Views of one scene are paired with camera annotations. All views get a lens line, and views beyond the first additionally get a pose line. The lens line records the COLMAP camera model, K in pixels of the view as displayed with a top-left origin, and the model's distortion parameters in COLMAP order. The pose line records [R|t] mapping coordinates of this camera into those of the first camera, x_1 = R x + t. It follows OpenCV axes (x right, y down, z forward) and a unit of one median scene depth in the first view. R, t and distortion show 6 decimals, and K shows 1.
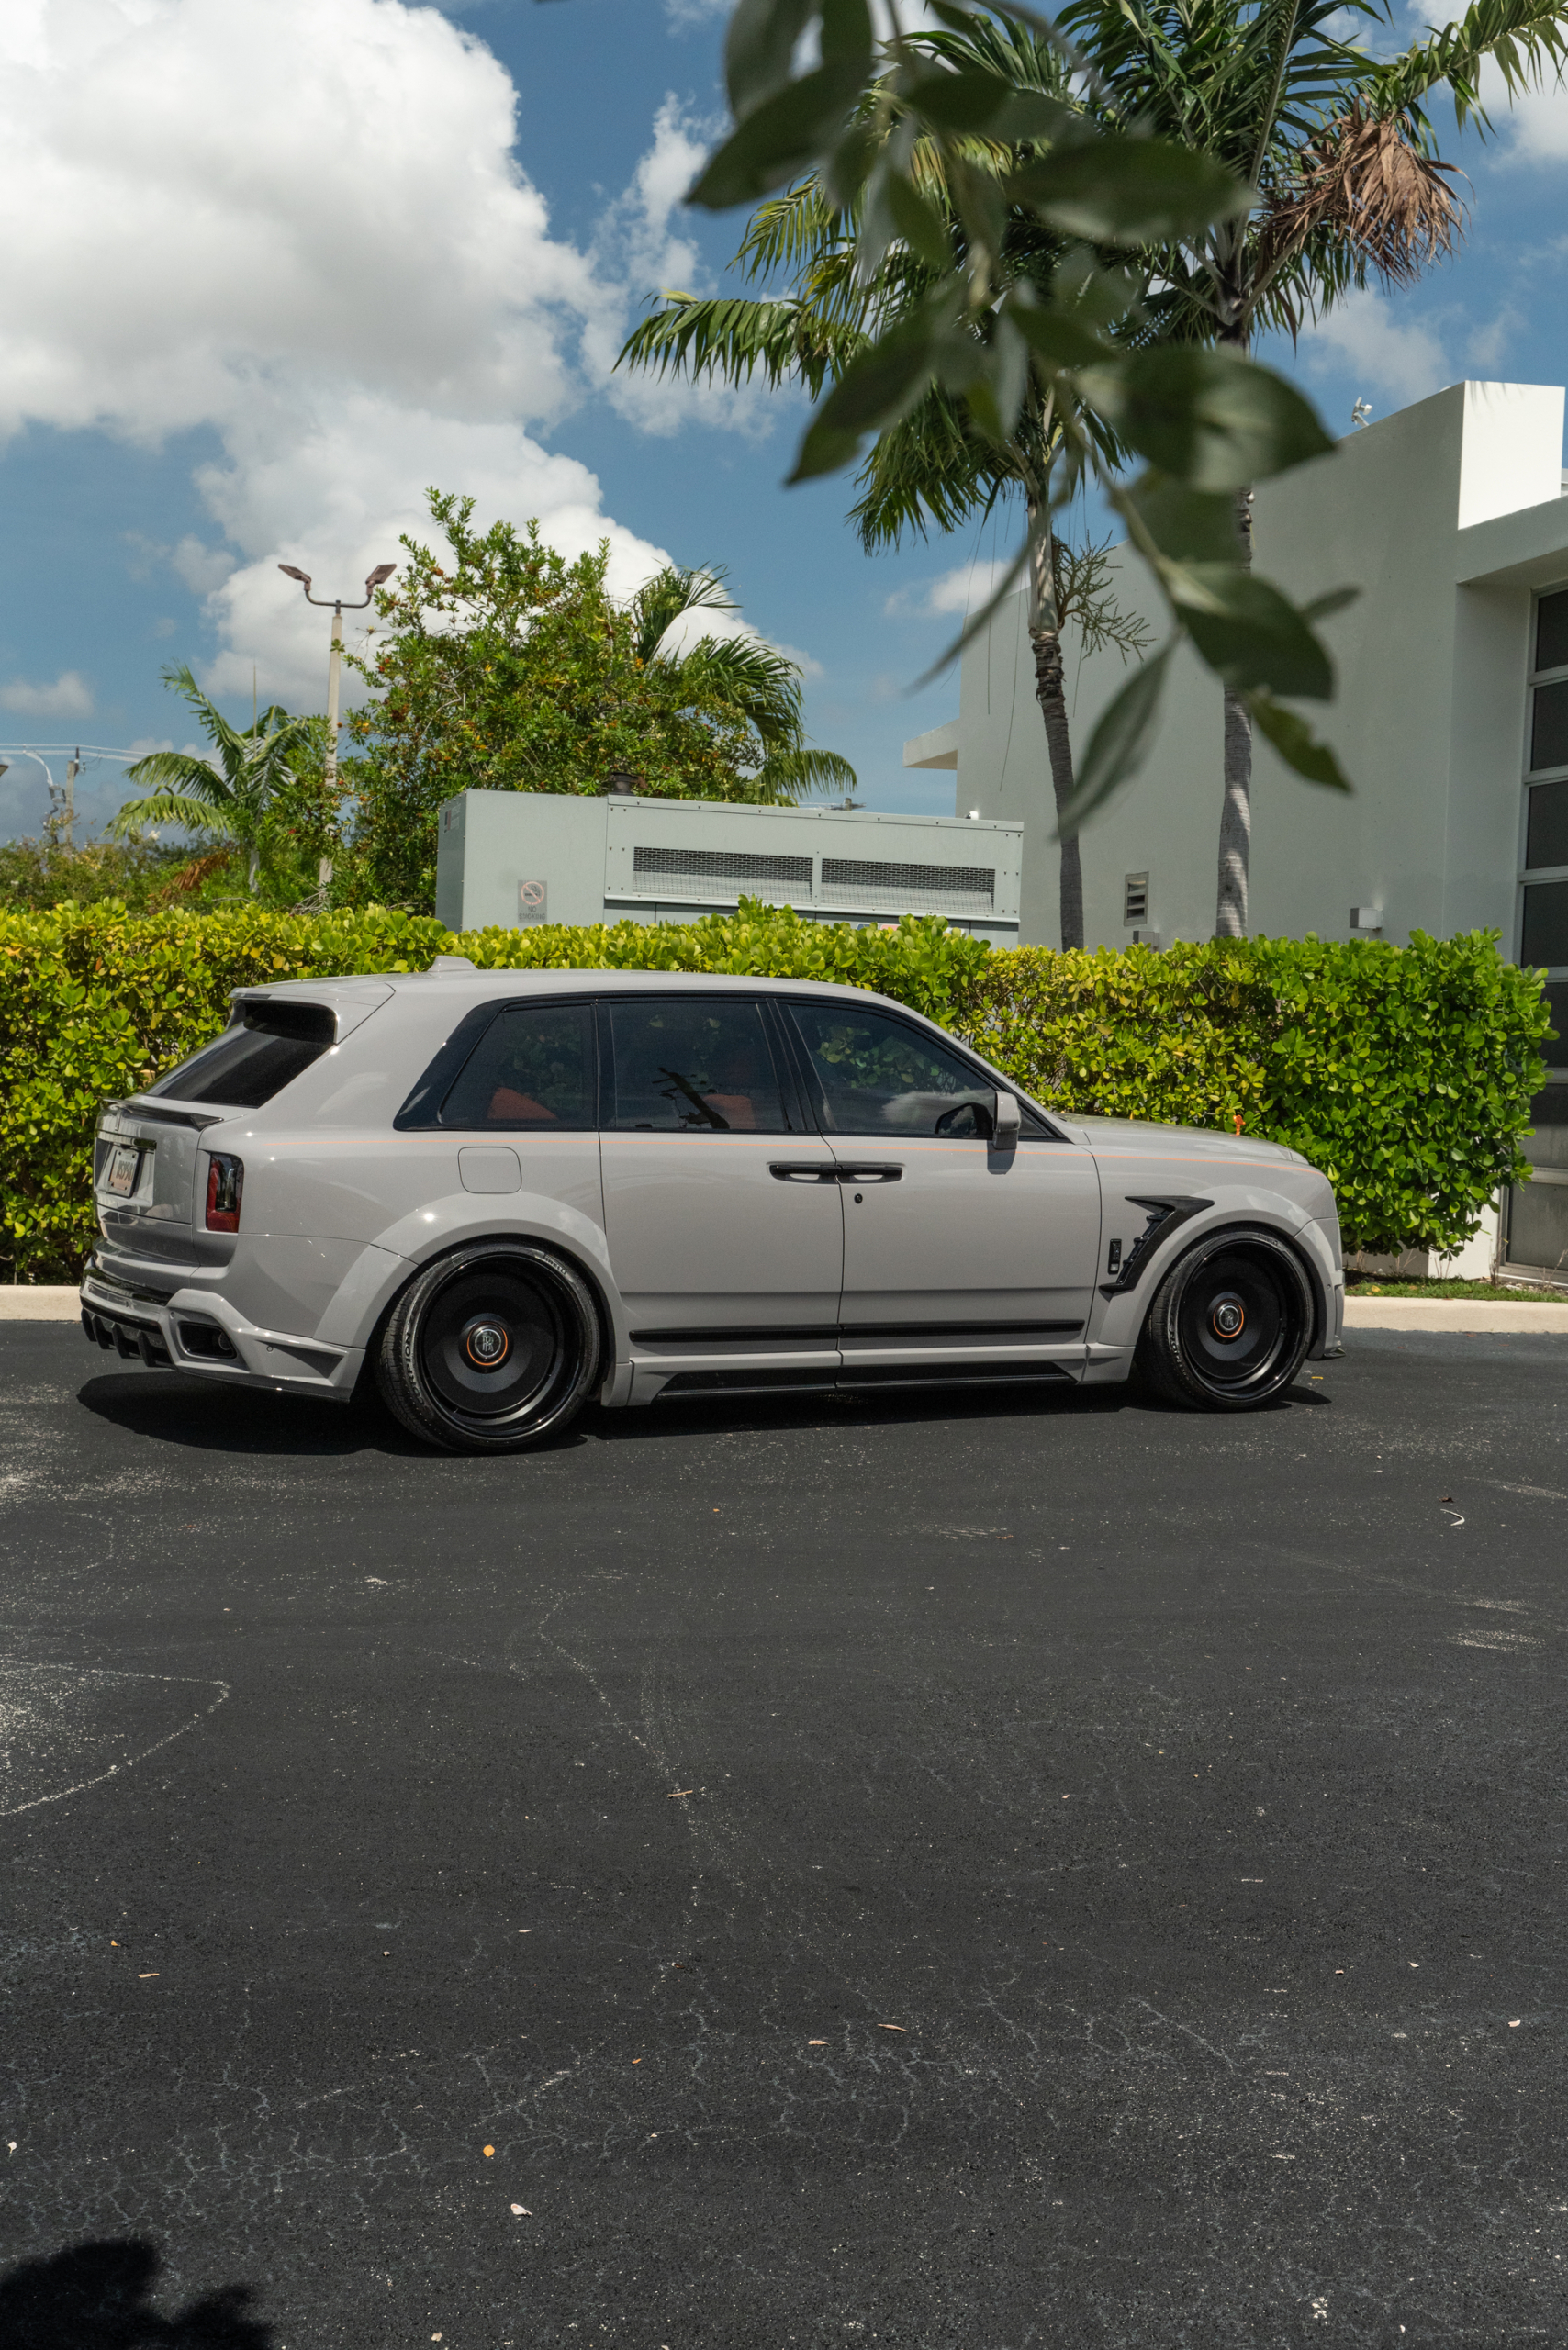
lens RADIAL K [[2861.8, 0, 784.0], [0, 2861.8, 1175.0], [0, 0, 1]] dist [0.033725, -0.286319]
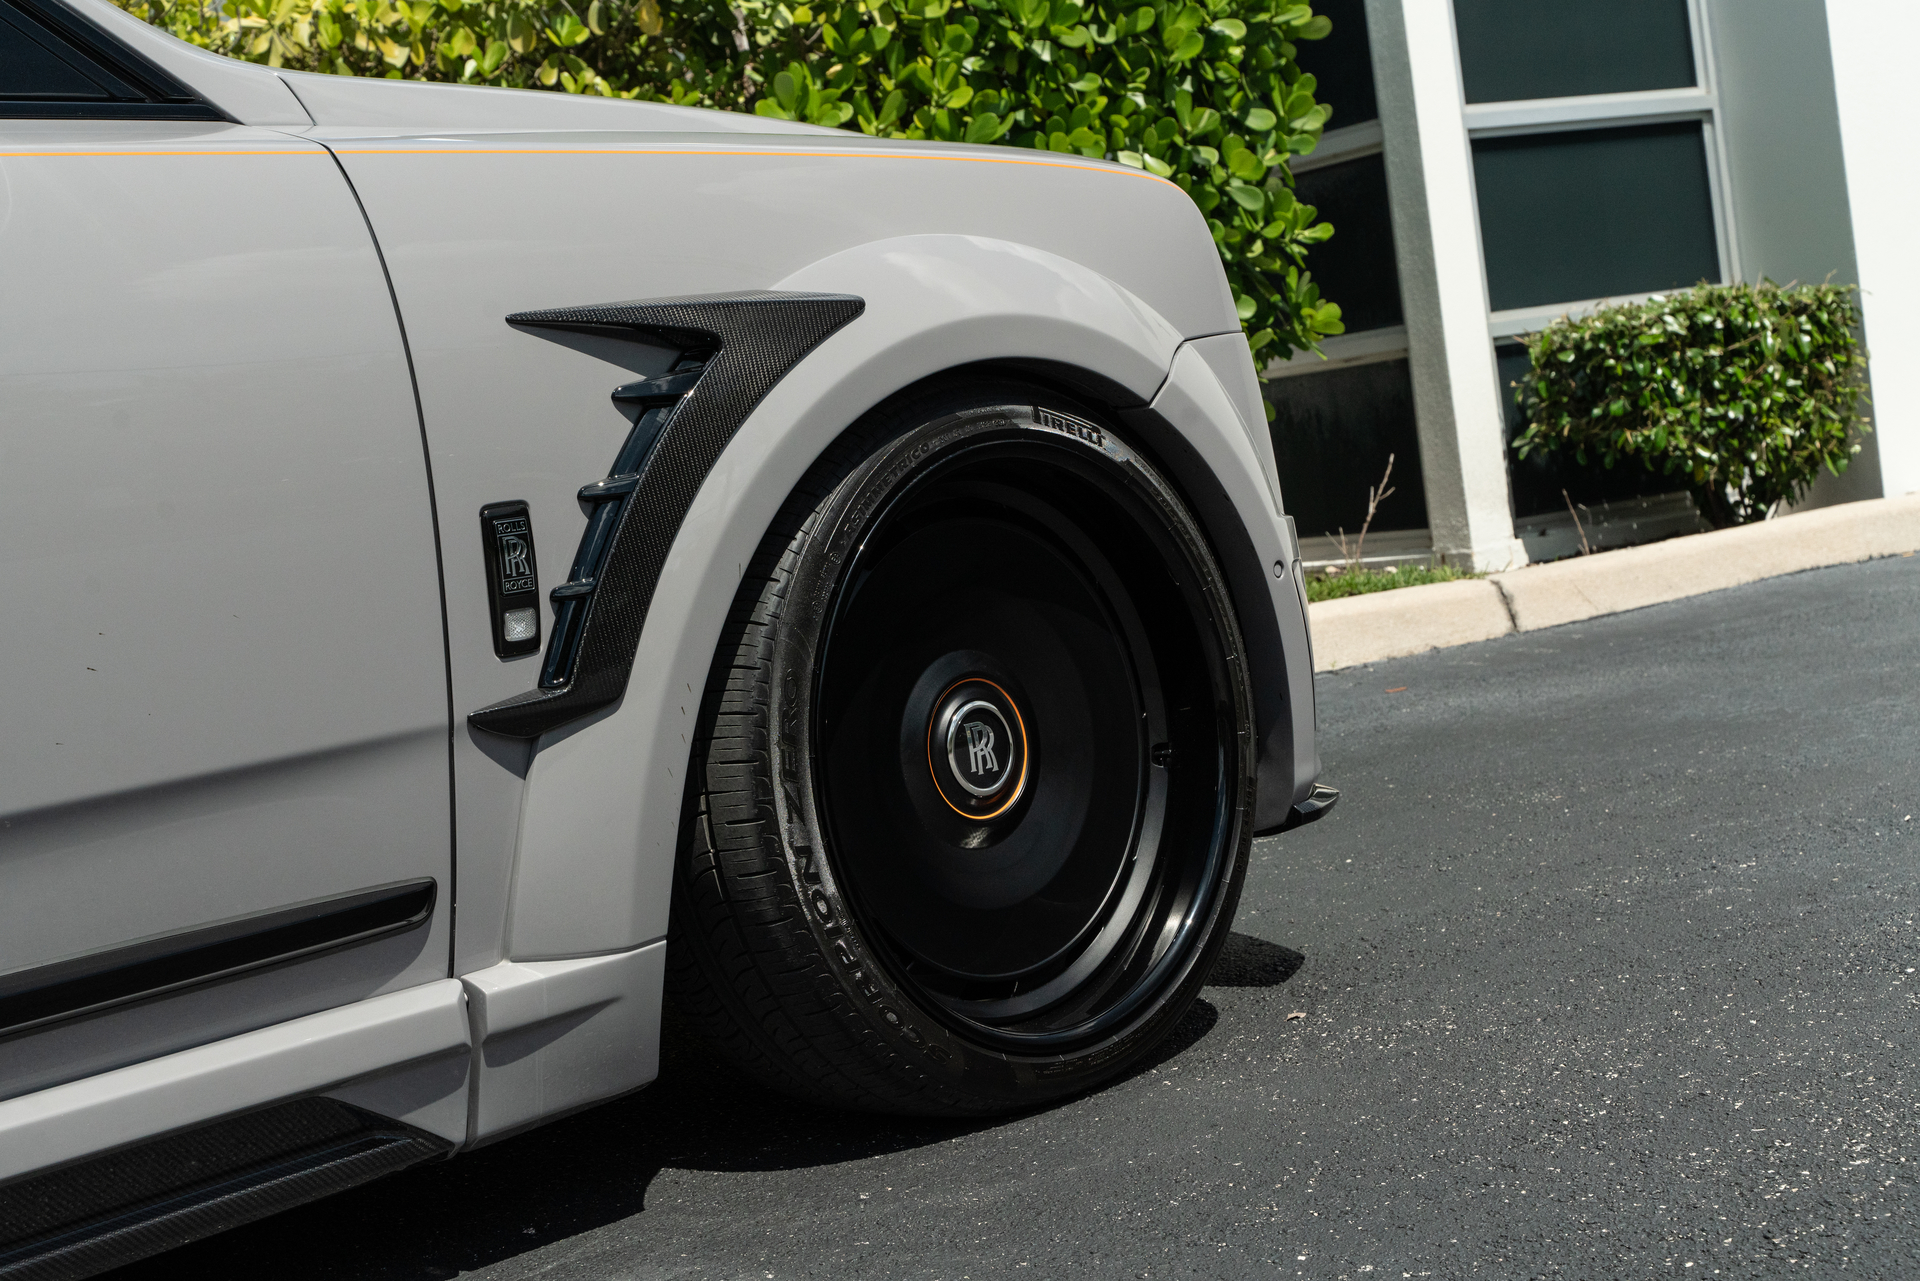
lens RADIAL K [[2964.5, 0, 960.0], [0, 2964.5, 640.5], [0, 0, 1]] dist [-0.018072, -0.001787]
pose [[0.942780, -0.184338, 0.277824, 0.067098], [0.182289, 0.982677, 0.033423, 0.026008], [-0.279172, 0.019134, 0.960050, 0.619801]]
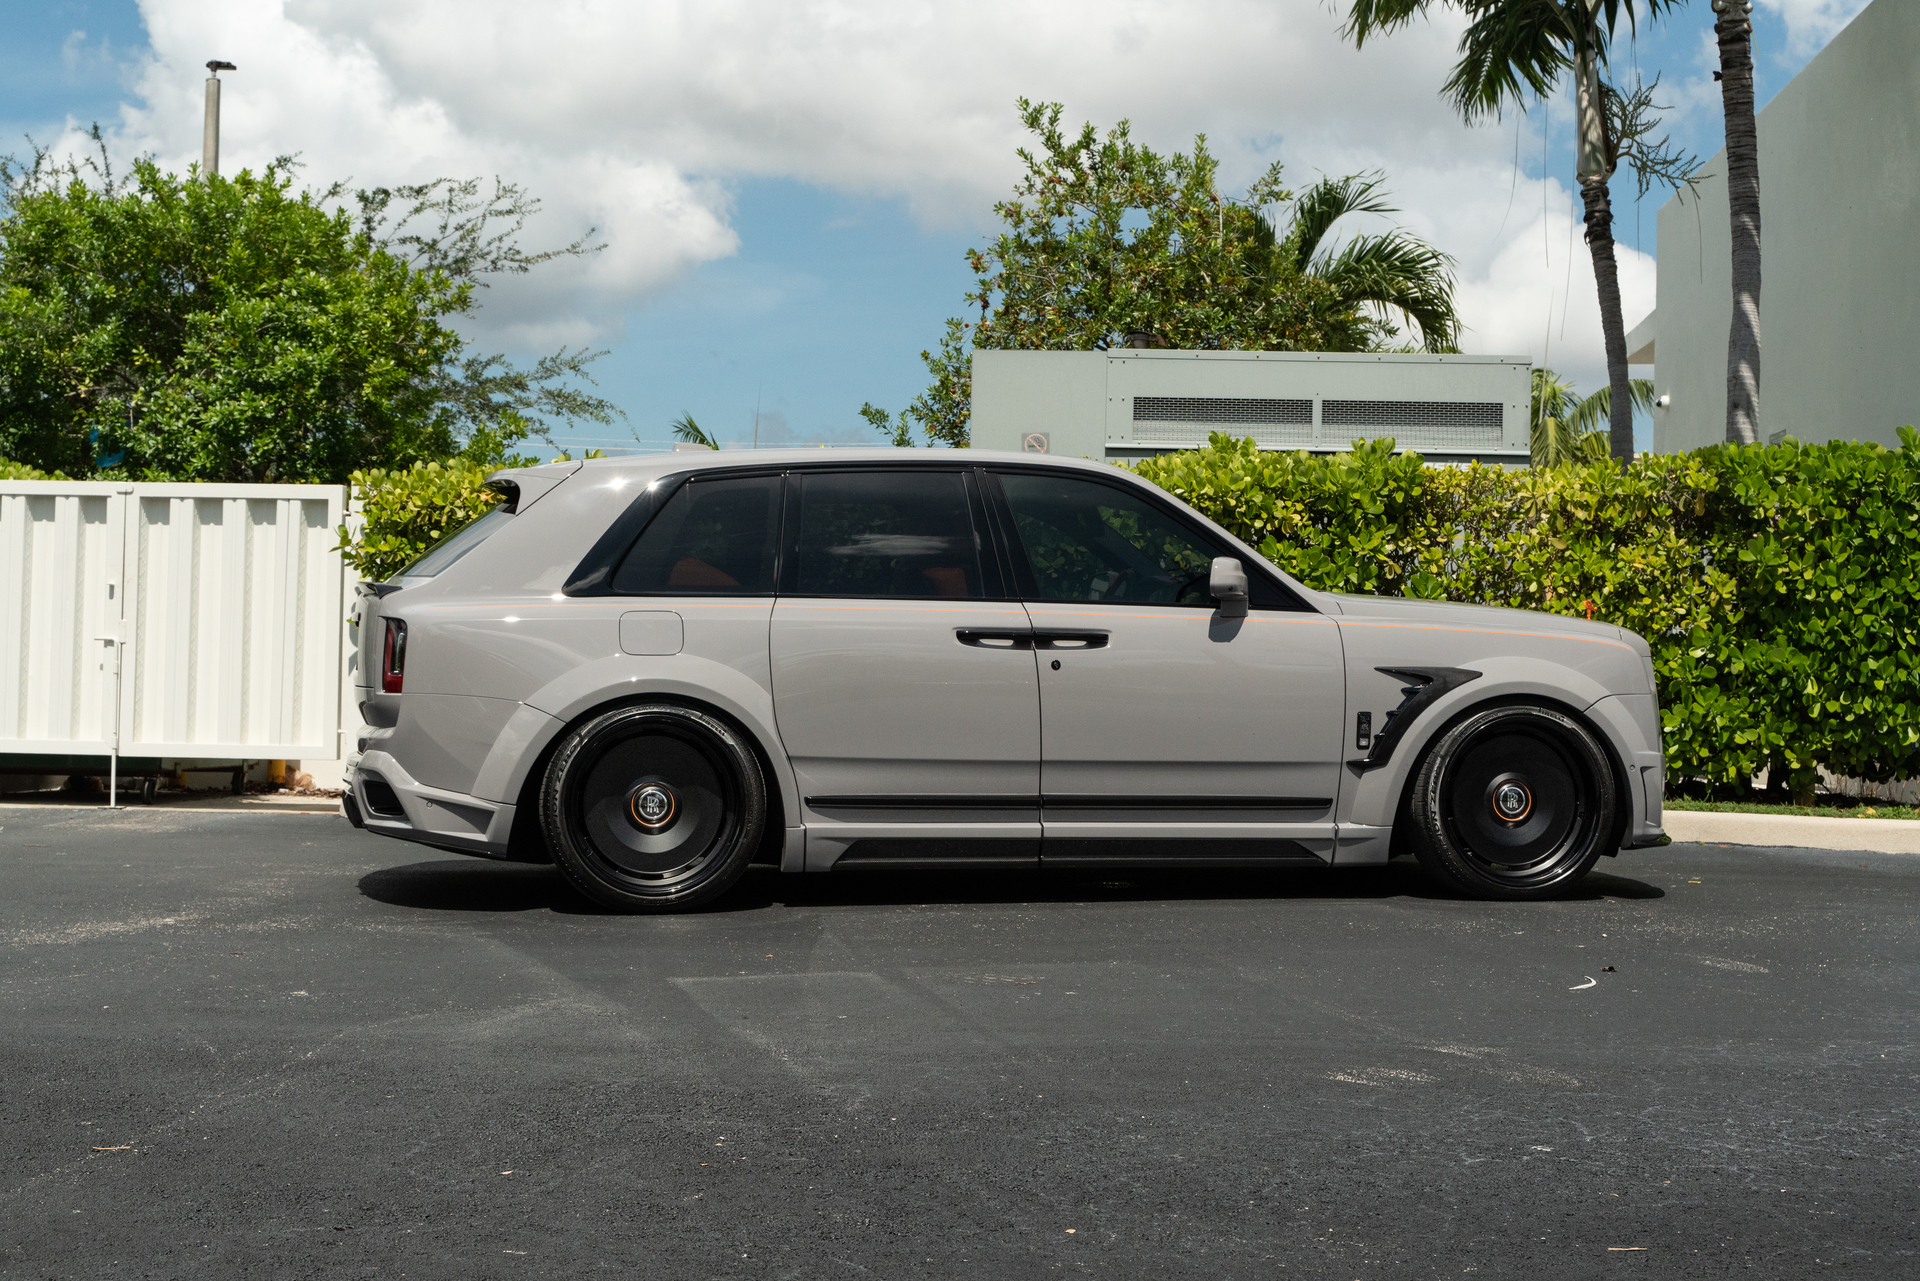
lens RADIAL K [[2546.6, 0, 960.0], [0, 2546.6, 640.5], [0, 0, 1]] dist [0.024892, -0.038741]
pose [[0.950476, -0.026256, -0.309687, 0.203463], [0.003684, 0.997307, -0.073248, 0.048863], [0.310776, 0.068480, 0.948013, 0.128836]]
